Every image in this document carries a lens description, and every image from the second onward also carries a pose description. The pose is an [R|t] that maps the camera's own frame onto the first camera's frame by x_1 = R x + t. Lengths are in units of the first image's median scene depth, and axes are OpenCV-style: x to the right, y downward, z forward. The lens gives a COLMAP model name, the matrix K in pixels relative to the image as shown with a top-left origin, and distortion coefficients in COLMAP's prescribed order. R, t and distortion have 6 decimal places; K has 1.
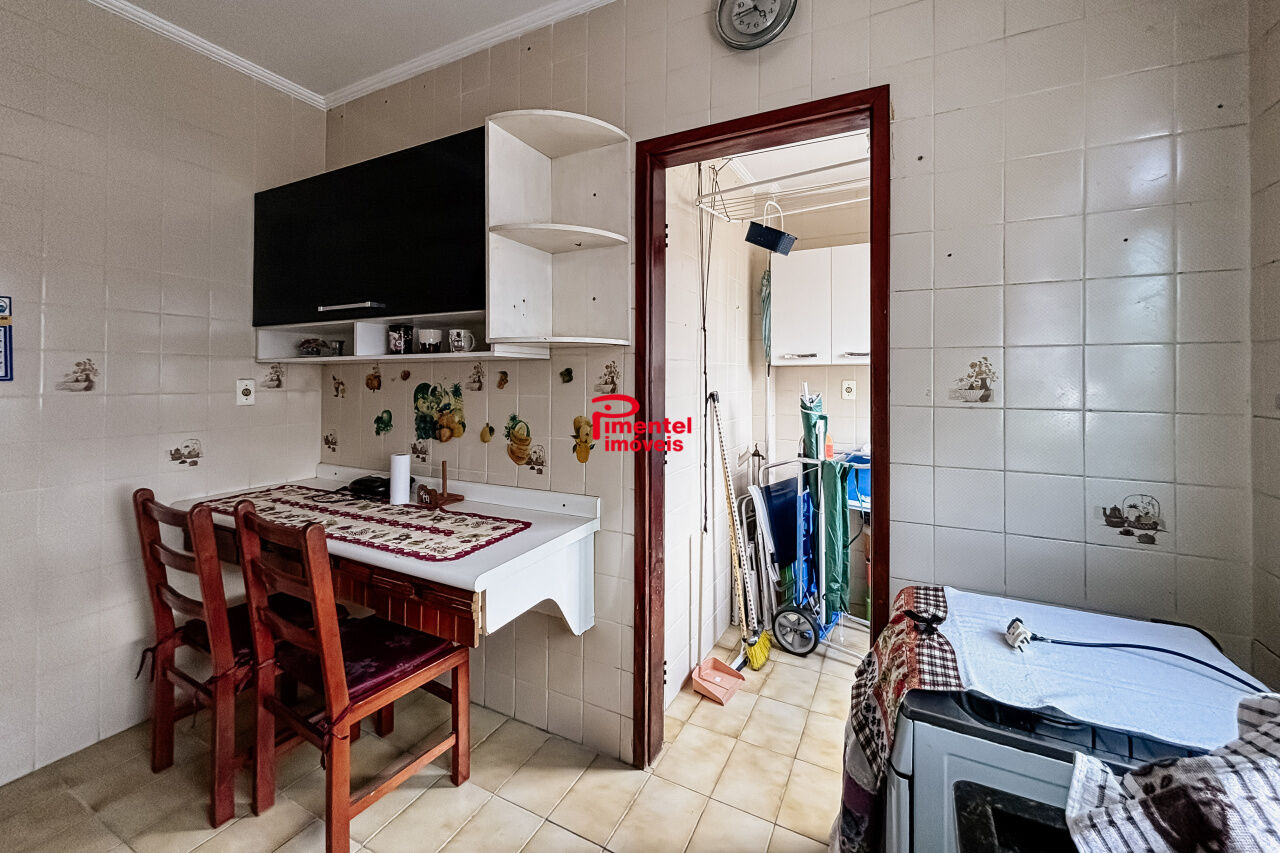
lens RADIAL K [[532.2, 0, 641.5], [0, 532.2, 376.0], [0, 0, 1]] dist [0.001610, 0.000315]
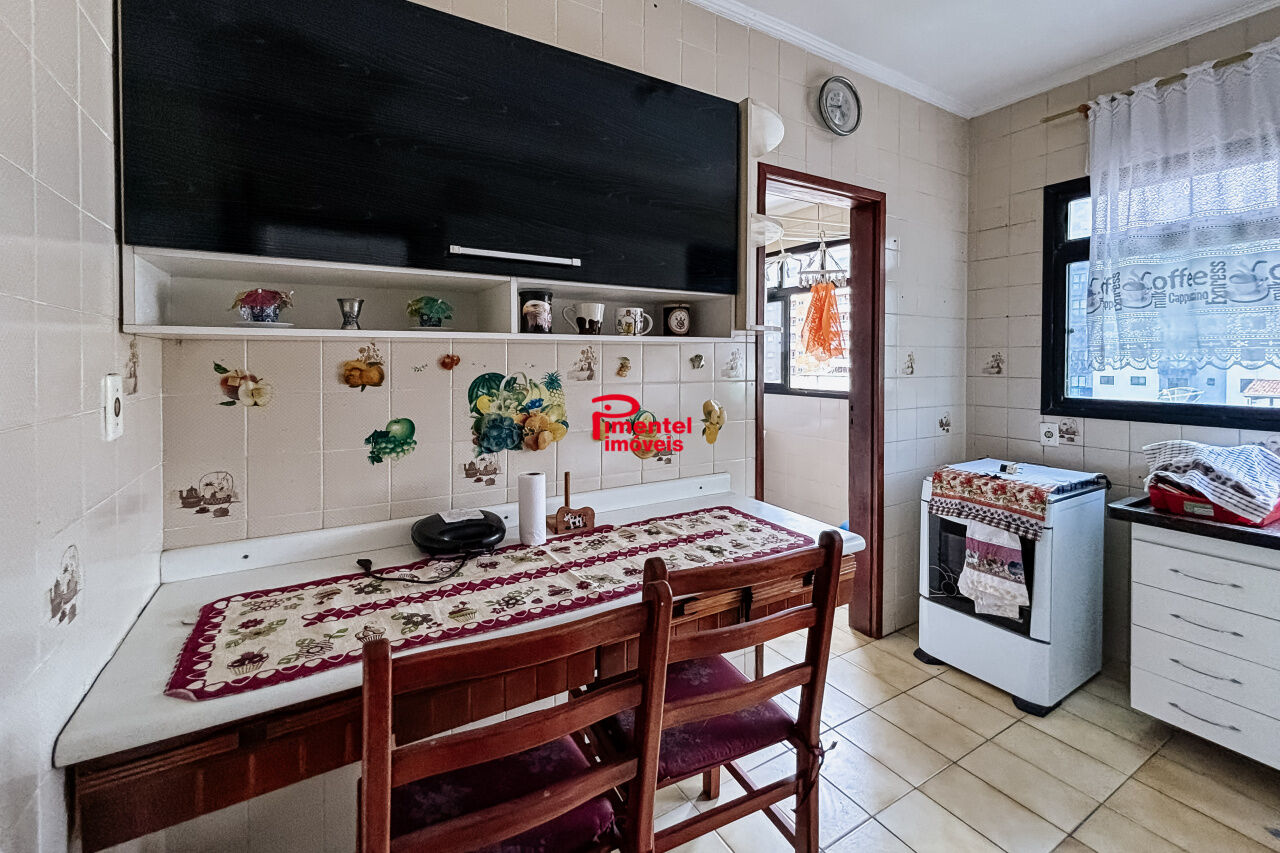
lens RADIAL K [[532.9, 0, 641.7], [0, 532.9, 371.4], [0, 0, 1]] dist [0.000240, -0.000421]
pose [[0.526303, -0.018919, 0.850086, -0.962418], [0.000139, 0.999754, 0.022164, -0.004498], [-0.850297, -0.011547, 0.526177, 0.498095]]
